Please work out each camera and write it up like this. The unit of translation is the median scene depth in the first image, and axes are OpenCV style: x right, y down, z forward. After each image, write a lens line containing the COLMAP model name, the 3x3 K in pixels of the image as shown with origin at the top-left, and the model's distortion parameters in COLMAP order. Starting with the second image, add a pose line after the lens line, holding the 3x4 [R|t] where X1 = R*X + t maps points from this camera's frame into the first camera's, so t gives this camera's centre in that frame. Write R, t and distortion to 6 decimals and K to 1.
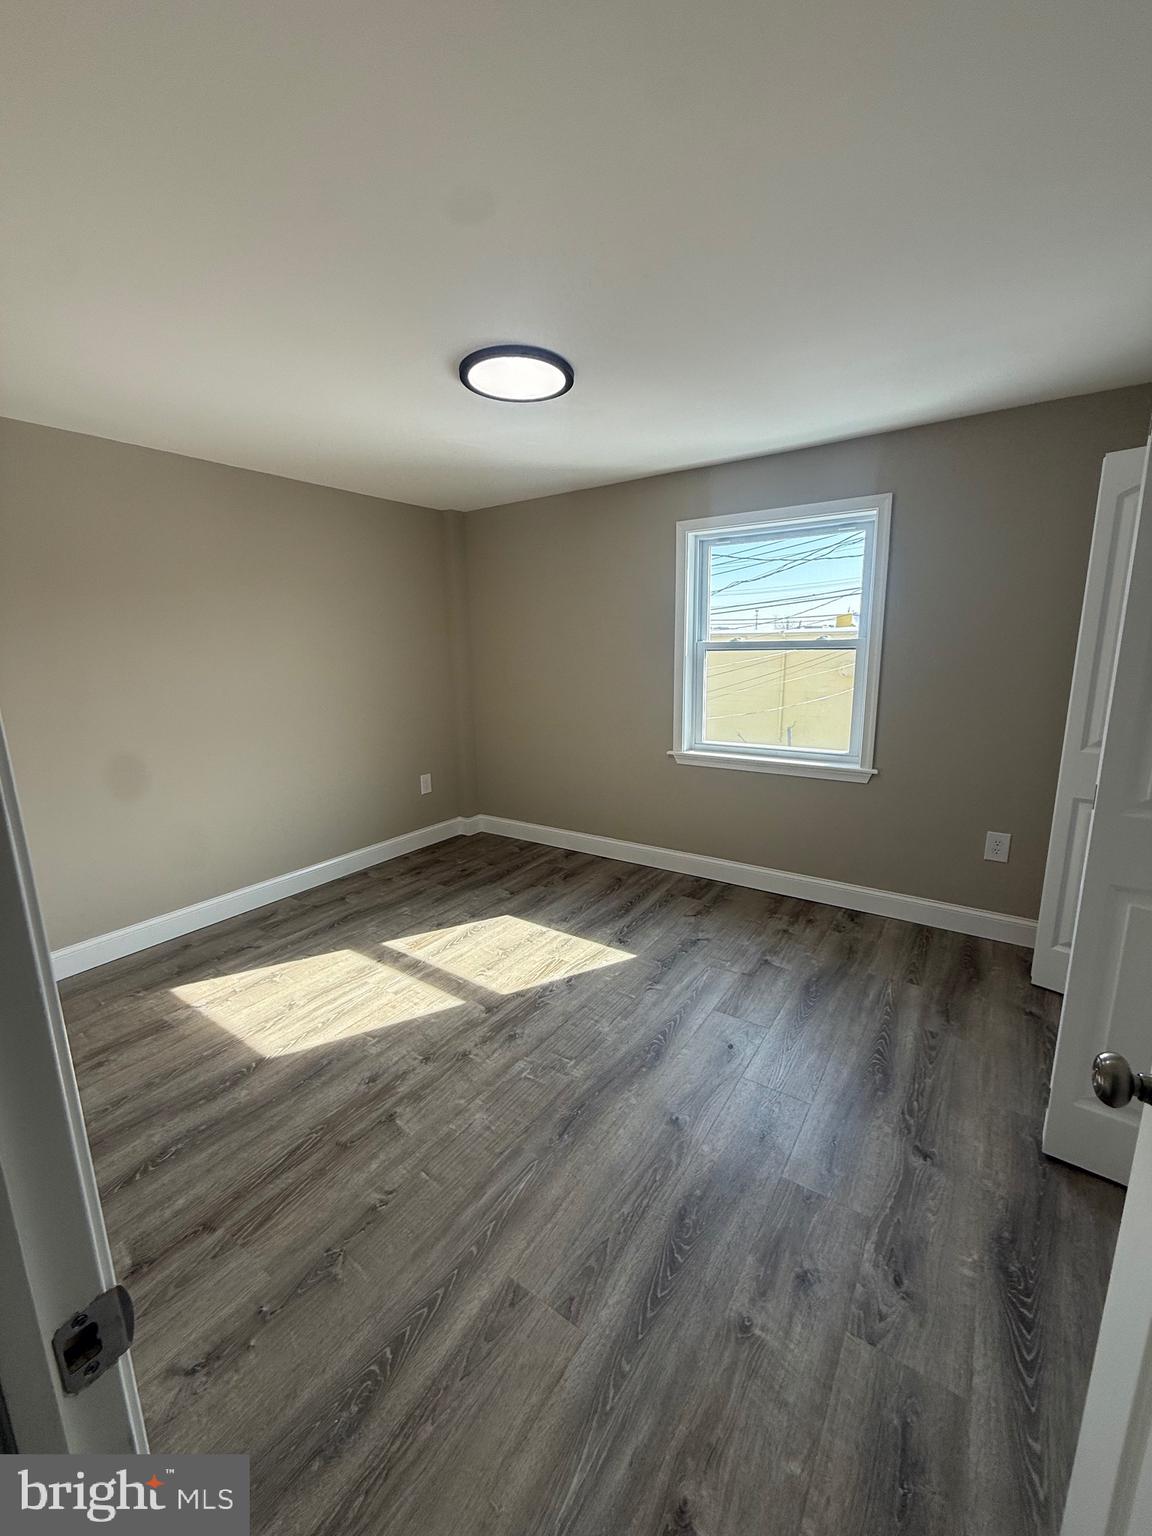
lens RADIAL K [[609.5, 0, 574.3], [0, 609.5, 764.4], [0, 0, 1]] dist [-0.002035, 0.000328]
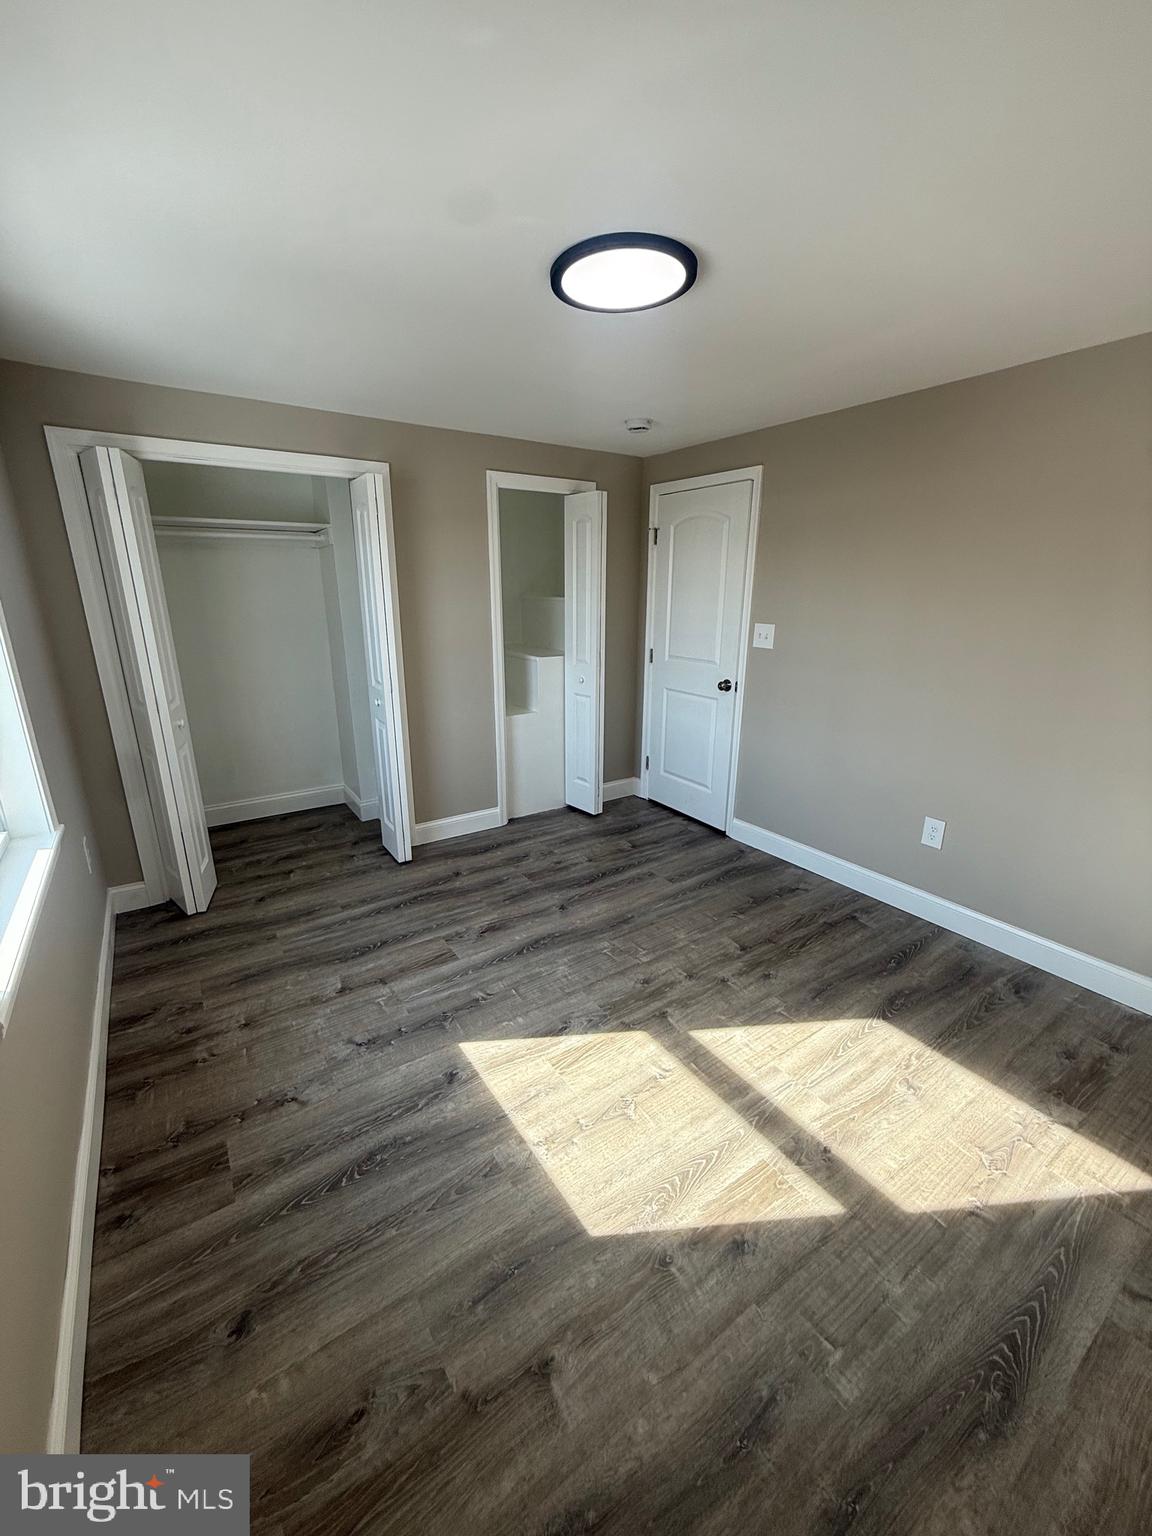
lens RADIAL K [[609.5, 0, 574.3], [0, 609.5, 764.4], [0, 0, 1]] dist [-0.002035, 0.000328]
pose [[-0.932801, -0.085290, 0.350155, -0.283176], [0.086363, 0.890382, 0.446947, -0.338346], [-0.349892, 0.447153, -0.823183, 1.516736]]
